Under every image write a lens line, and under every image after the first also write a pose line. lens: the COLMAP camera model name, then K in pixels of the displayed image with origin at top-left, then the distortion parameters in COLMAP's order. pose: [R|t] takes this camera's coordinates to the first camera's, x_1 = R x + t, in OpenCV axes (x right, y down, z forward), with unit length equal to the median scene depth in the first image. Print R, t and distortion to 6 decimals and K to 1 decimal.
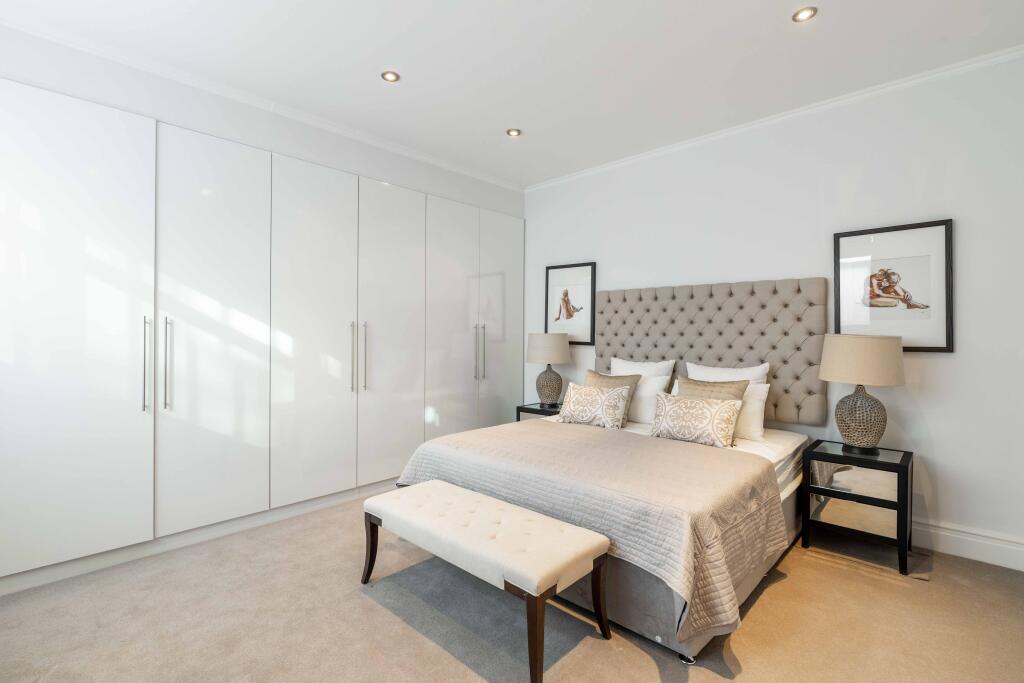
lens RADIAL K [[485.0, 0, 514.8], [0, 485.0, 336.7], [0, 0, 1]] dist [-0.002670, -0.001363]
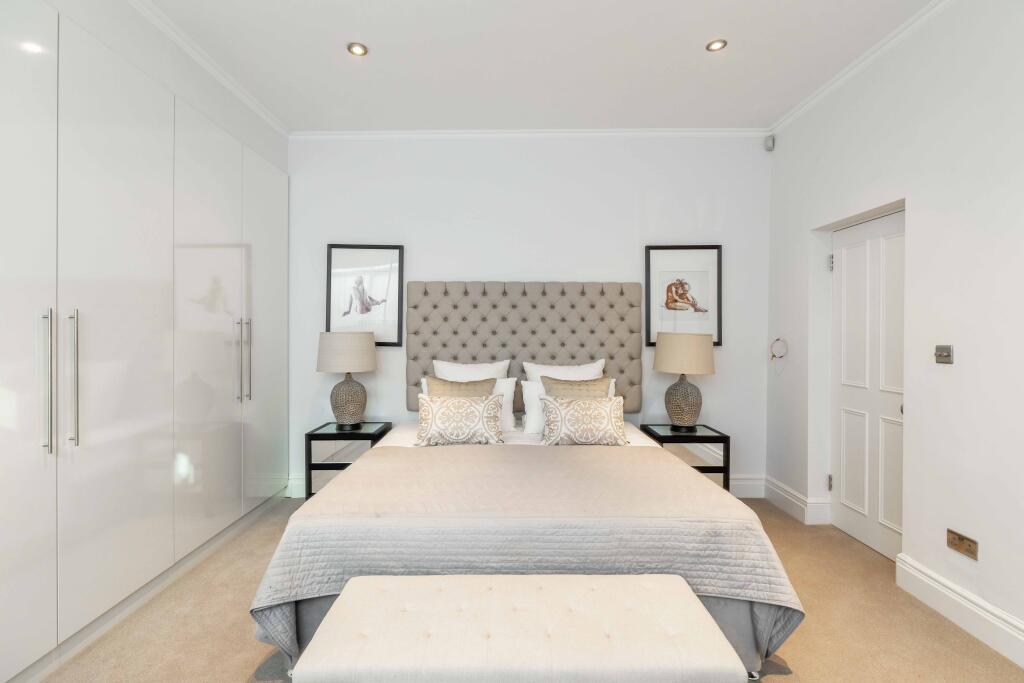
lens RADIAL K [[485.0, 0, 512.4], [0, 485.0, 337.2], [0, 0, 1]] dist [-0.002670, -0.001363]
pose [[0.724065, -0.010115, 0.689657, -0.355079], [0.005854, 0.999947, 0.008520, -0.004721], [-0.689706, -0.002132, 0.724086, 0.355320]]
